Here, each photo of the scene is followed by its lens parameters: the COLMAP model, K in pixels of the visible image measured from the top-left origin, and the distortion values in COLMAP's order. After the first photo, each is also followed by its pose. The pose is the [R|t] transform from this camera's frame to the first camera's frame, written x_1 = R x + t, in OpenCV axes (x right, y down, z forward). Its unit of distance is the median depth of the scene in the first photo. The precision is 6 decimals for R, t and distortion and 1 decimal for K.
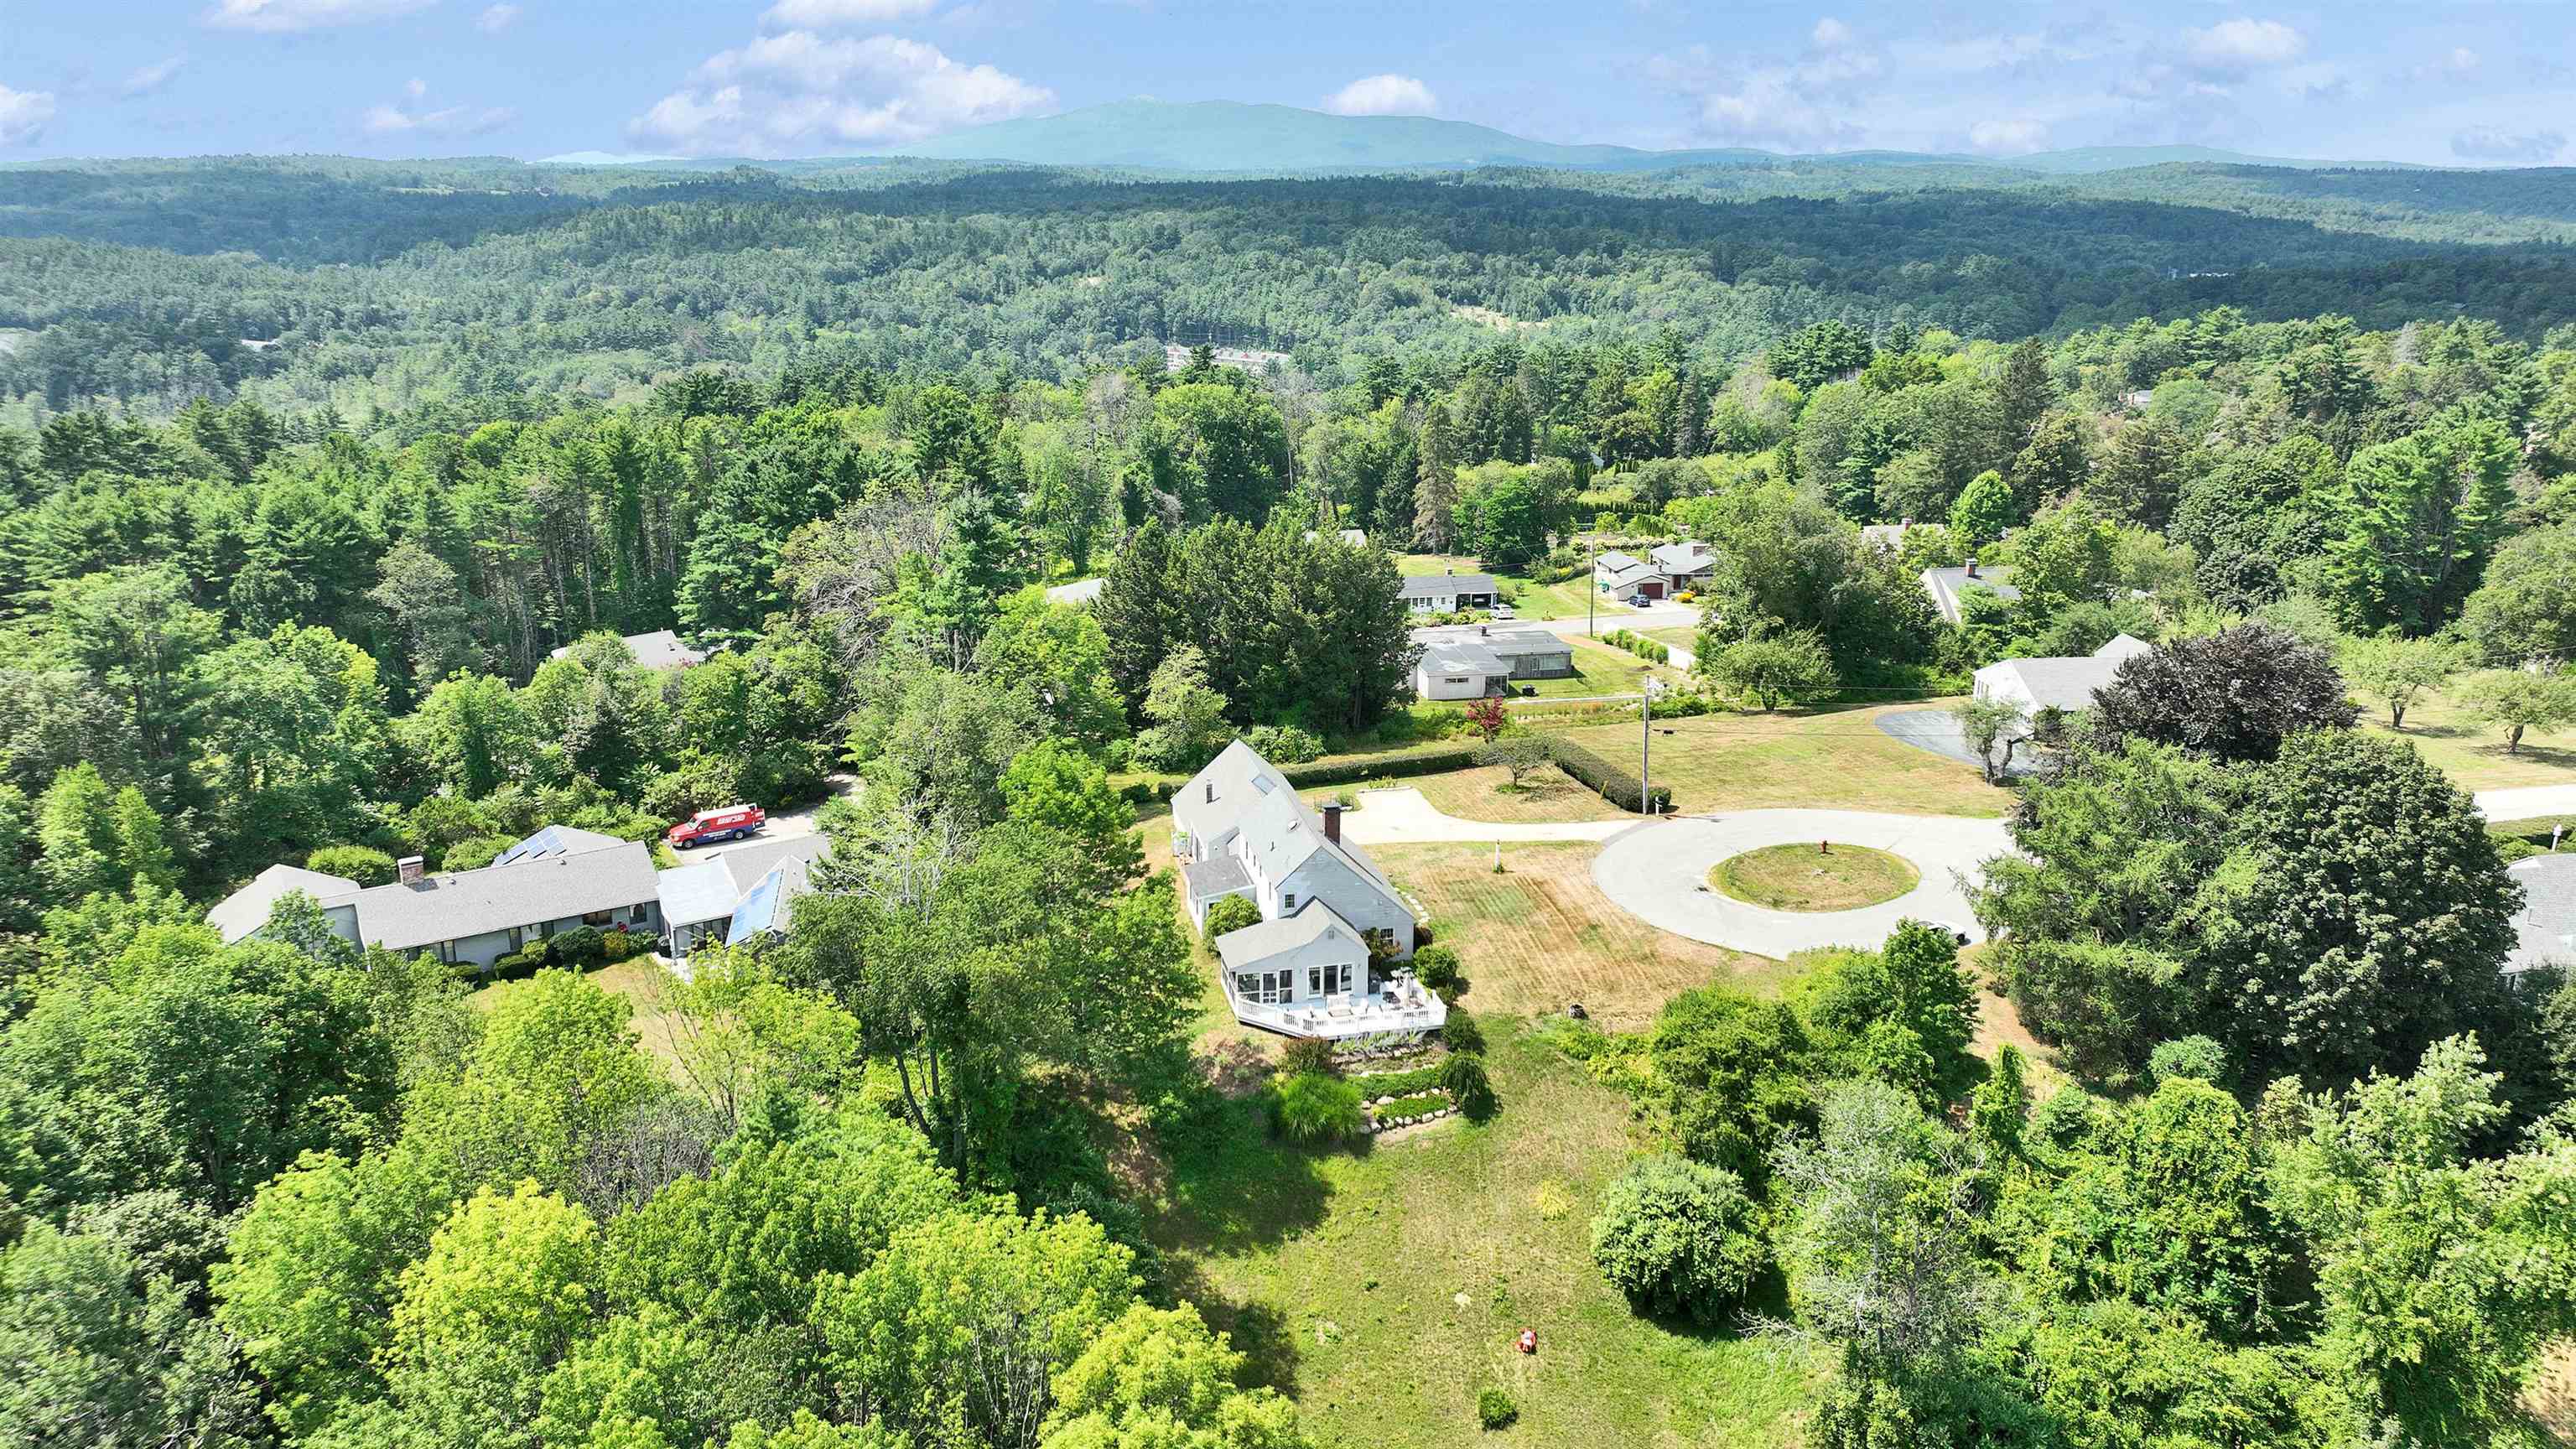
lens RADIAL K [[1809.1, 0, 1302.3], [0, 1809.1, 723.4], [0, 0, 1]] dist [0.007666, 0.010833]
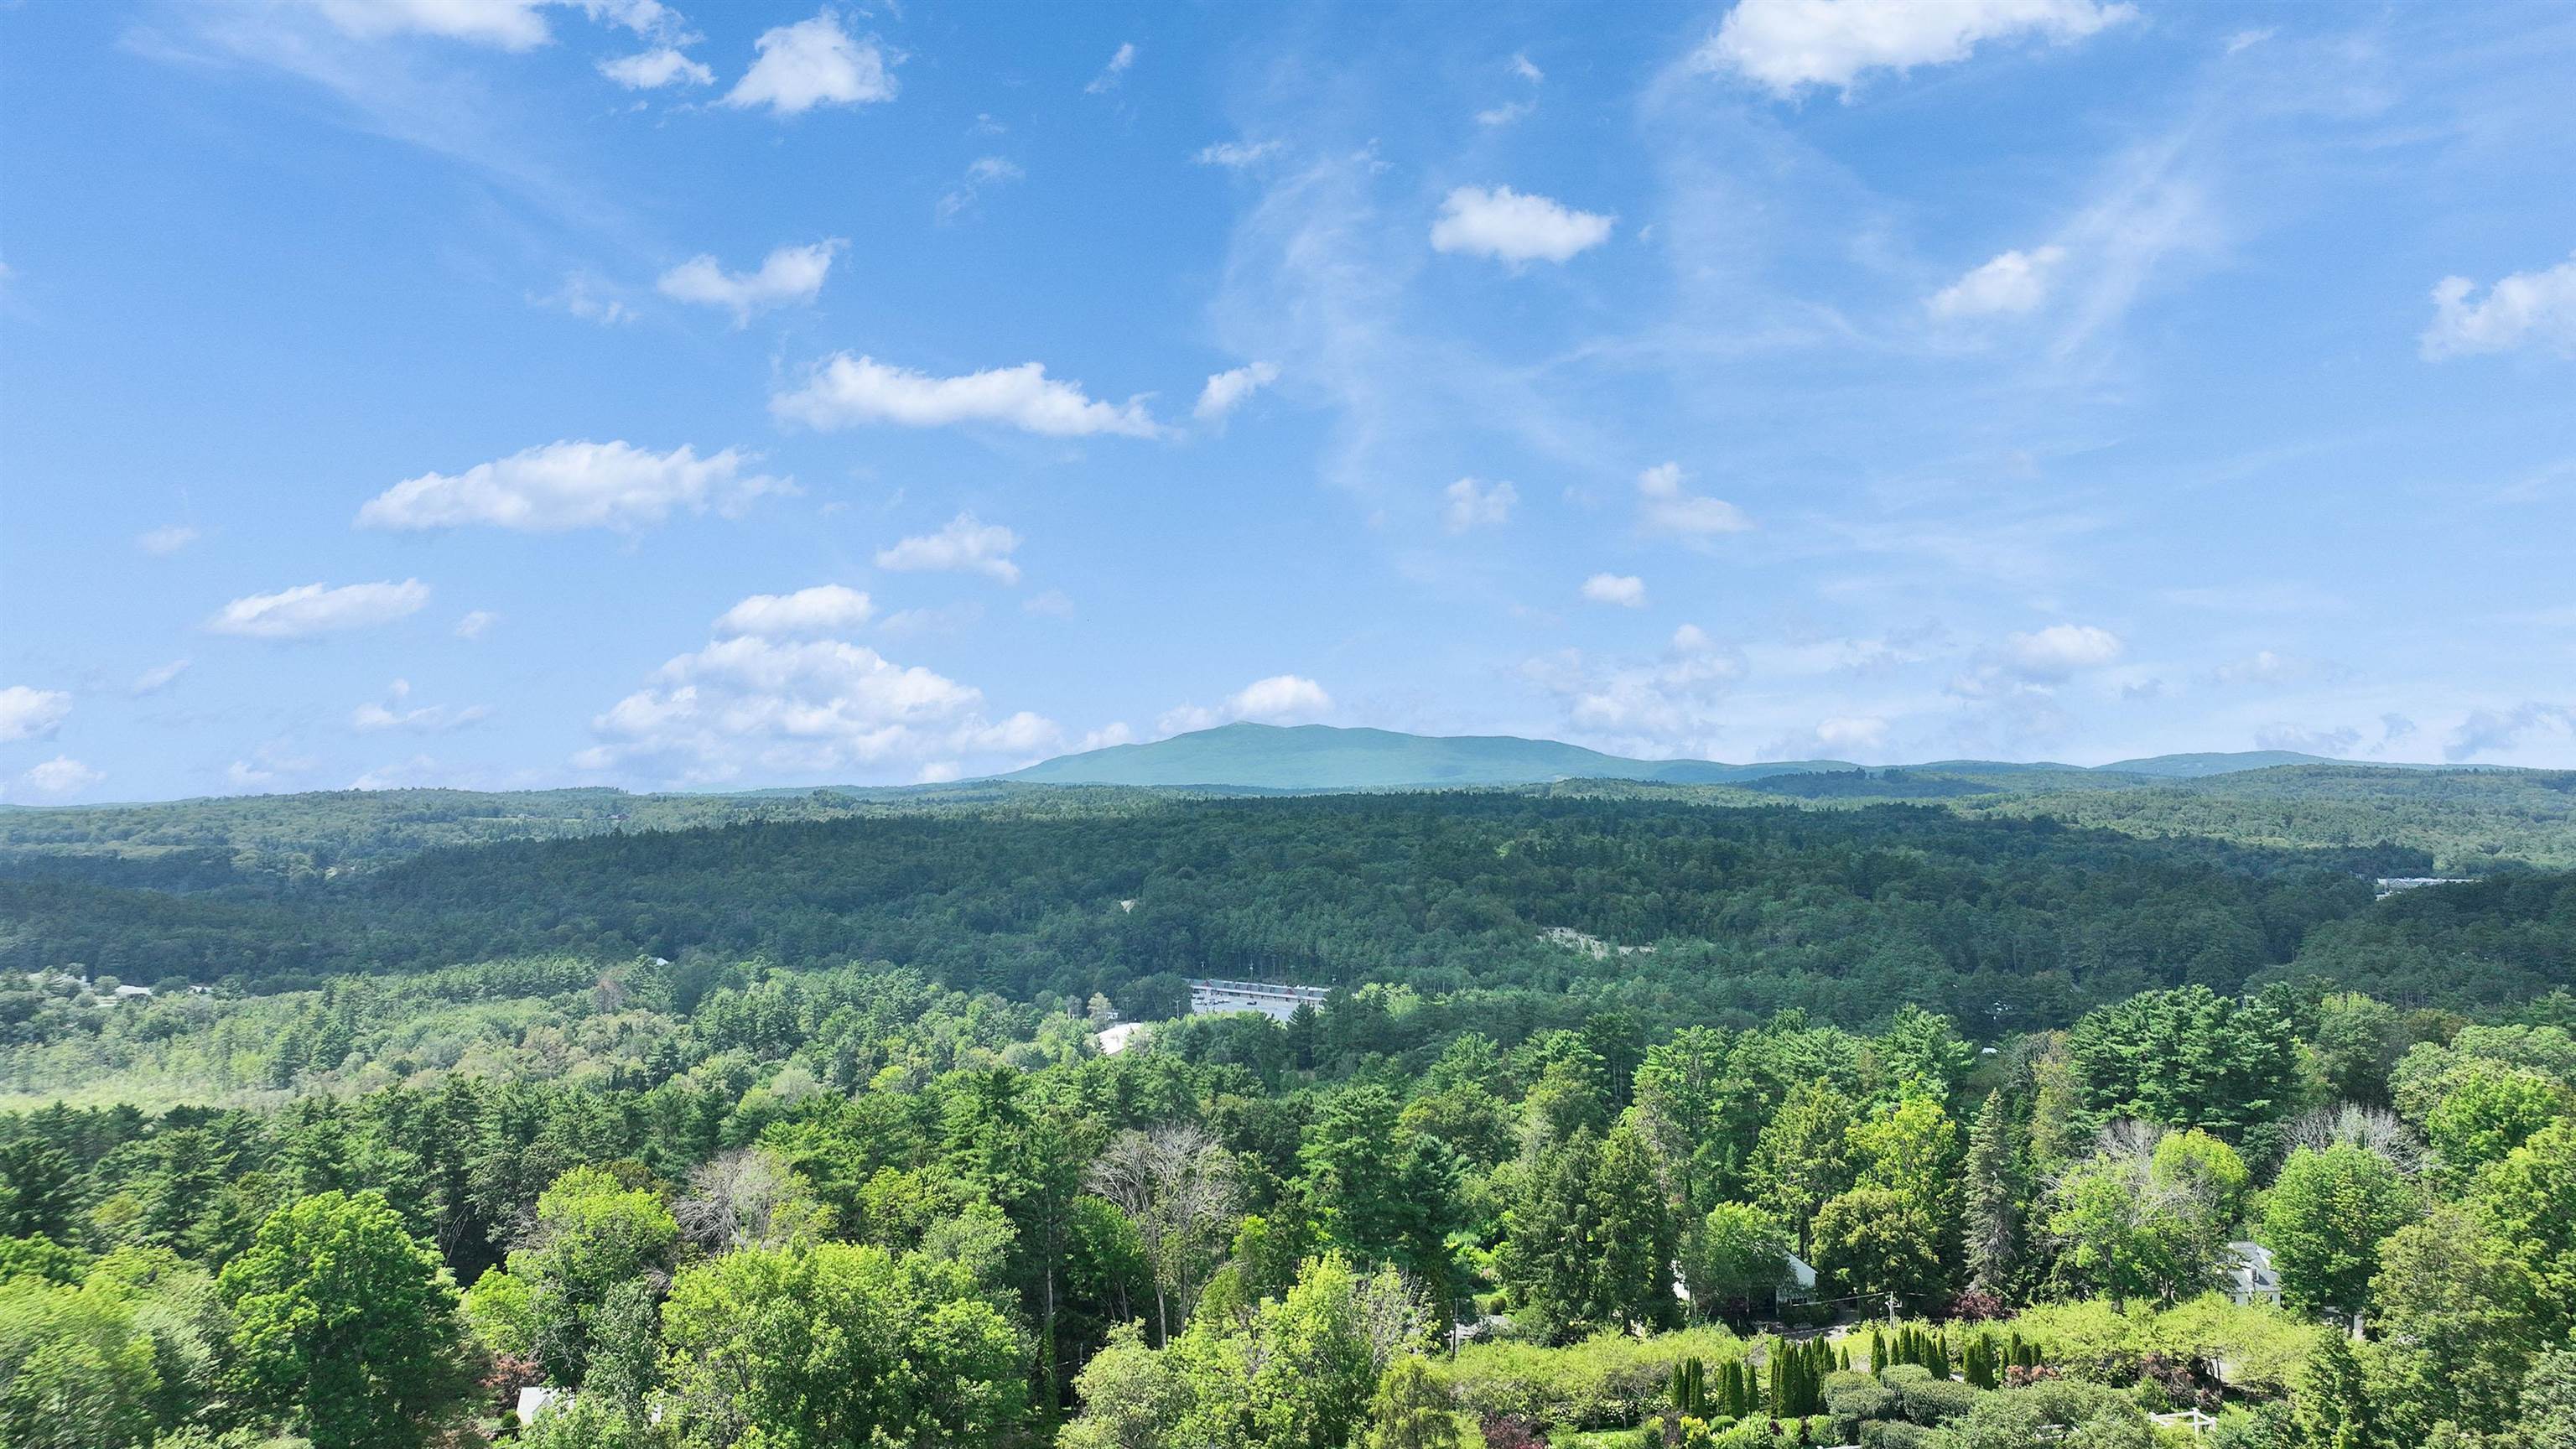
lens RADIAL K [[1809.1, 0, 1294.6], [0, 1809.1, 723.1], [0, 0, 1]] dist [0.007666, 0.010833]
pose [[0.998274, -0.018340, -0.055783, 0.054213], [-0.000911, 0.945027, -0.326992, -0.131327], [0.058713, 0.326479, 0.943379, 0.484638]]
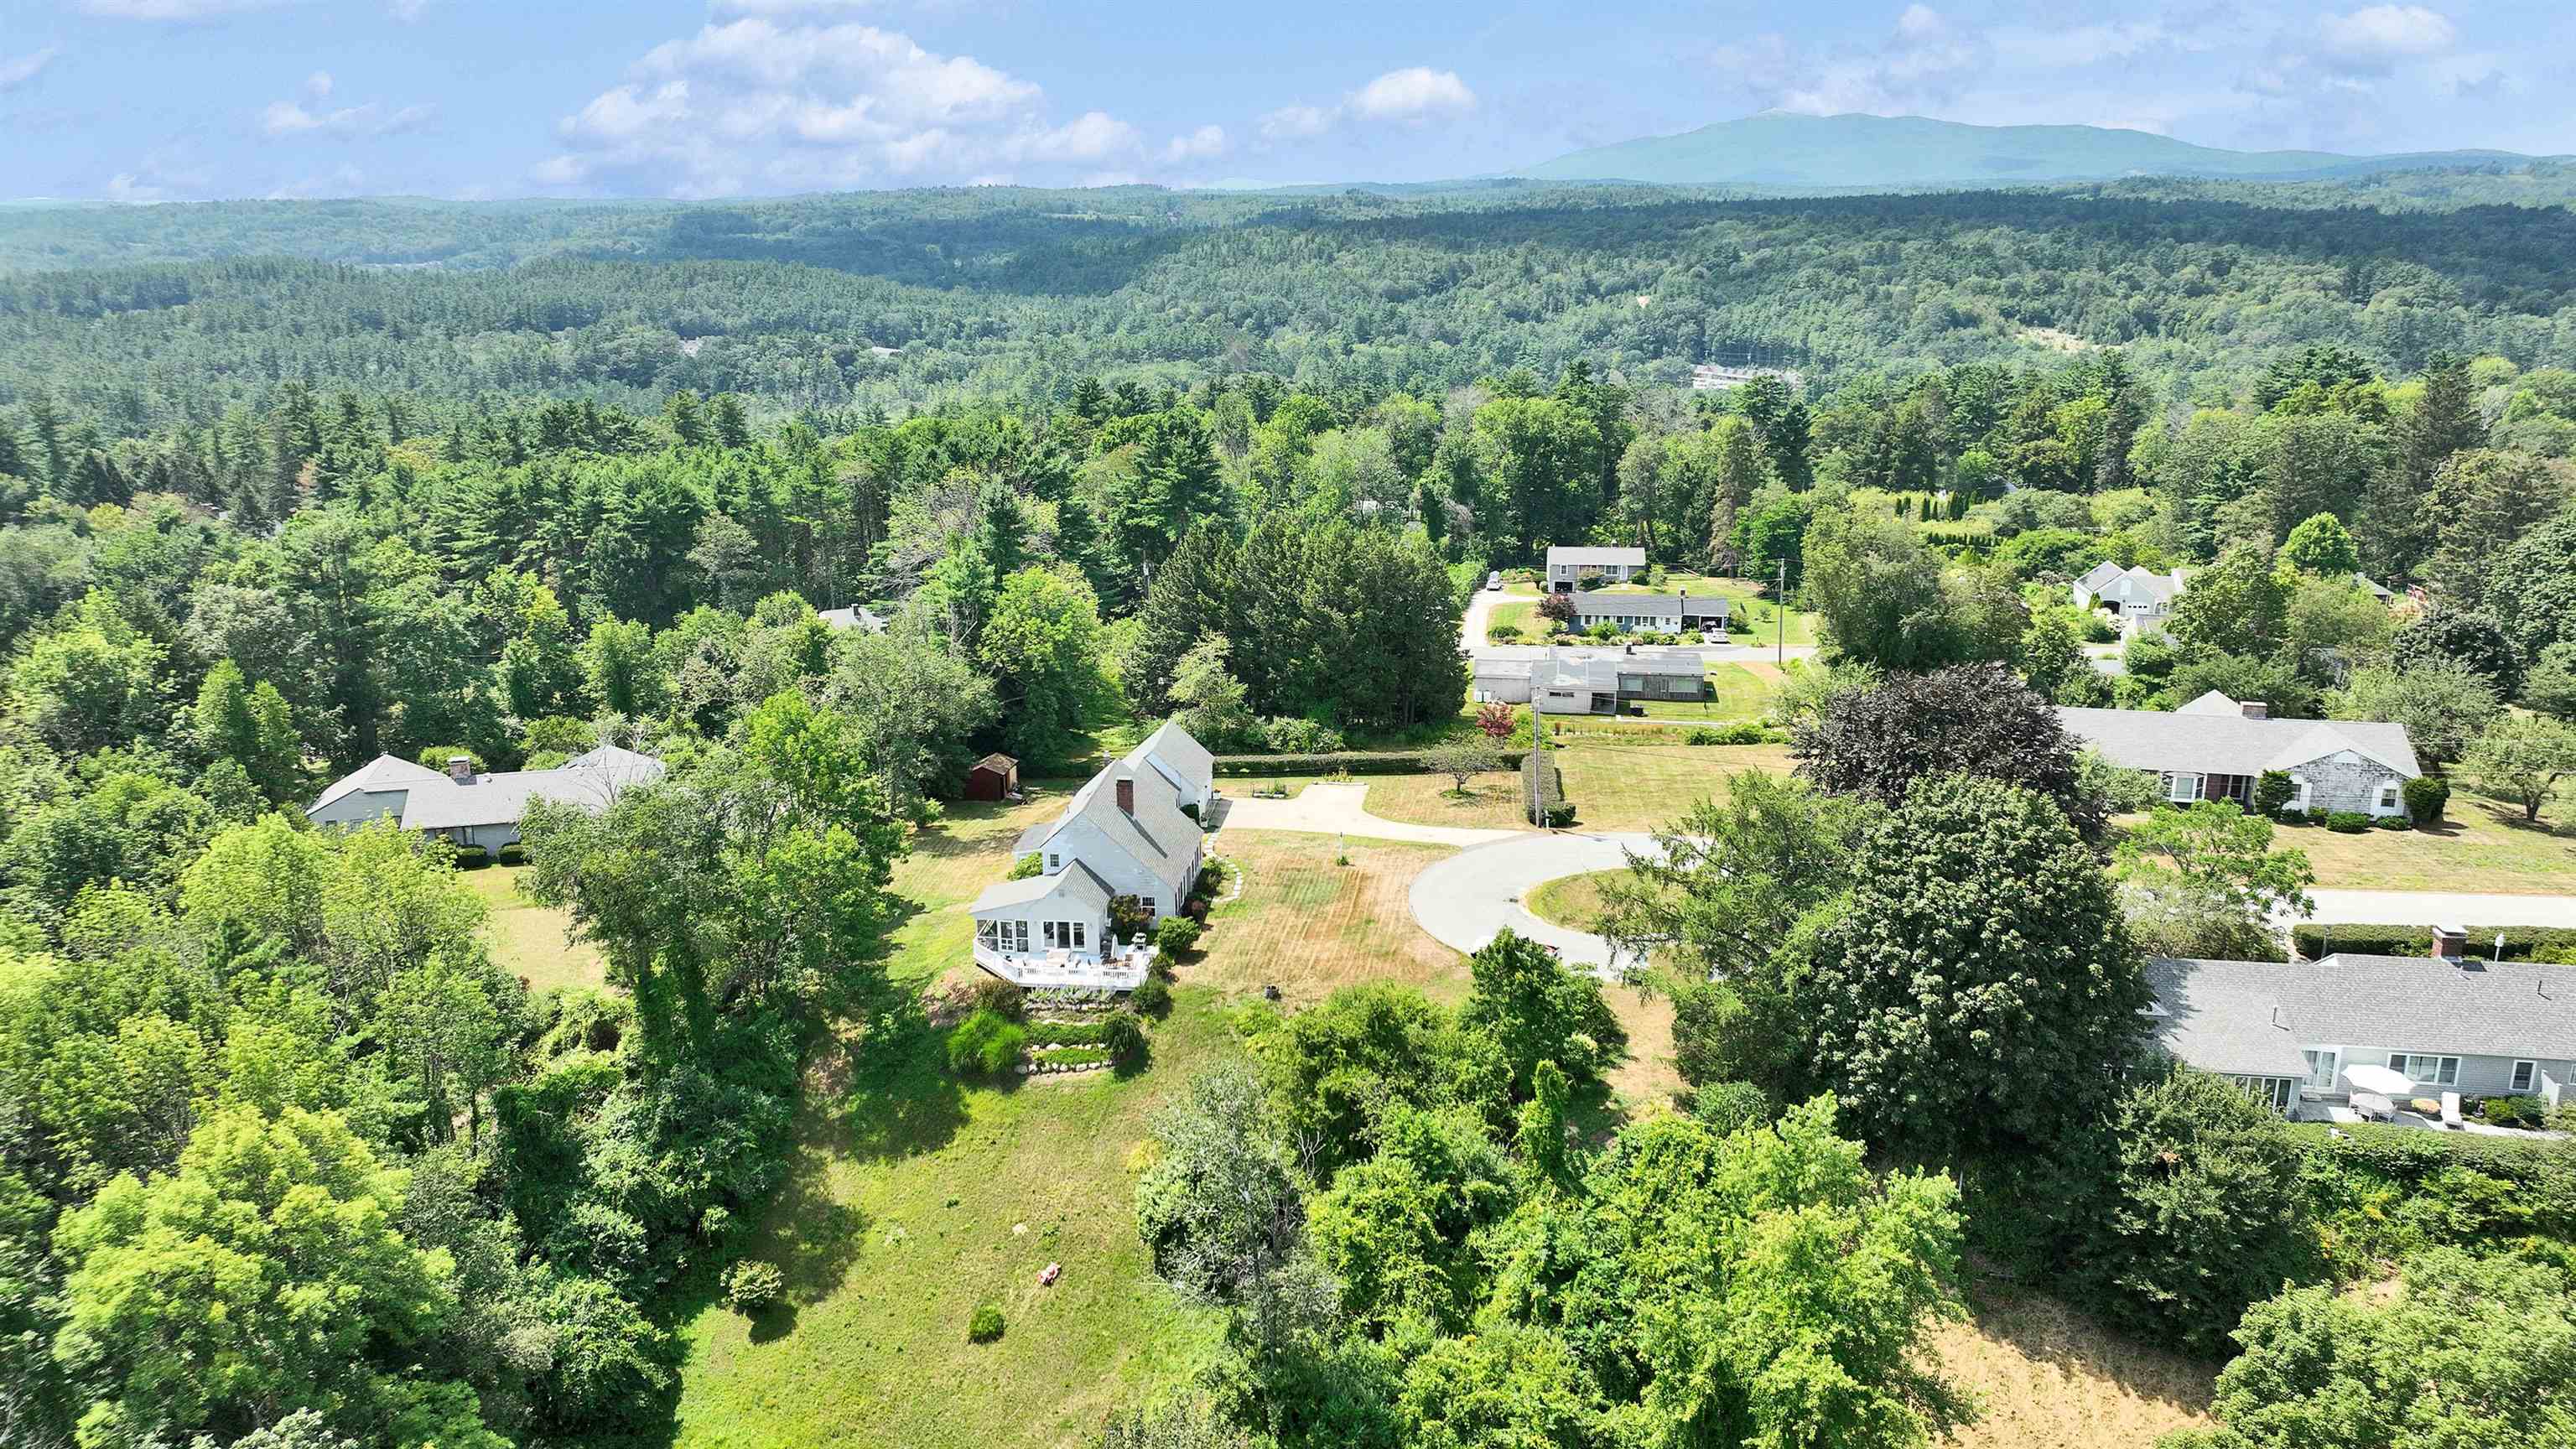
lens RADIAL K [[1809.1, 0, 1302.1], [0, 1809.1, 724.4], [0, 0, 1]] dist [0.007666, 0.010833]
pose [[0.946301, 0.078947, -0.313500, 0.125052], [-0.081934, 0.996631, 0.003657, 0.000338], [0.312732, 0.022226, 0.949581, 0.005605]]
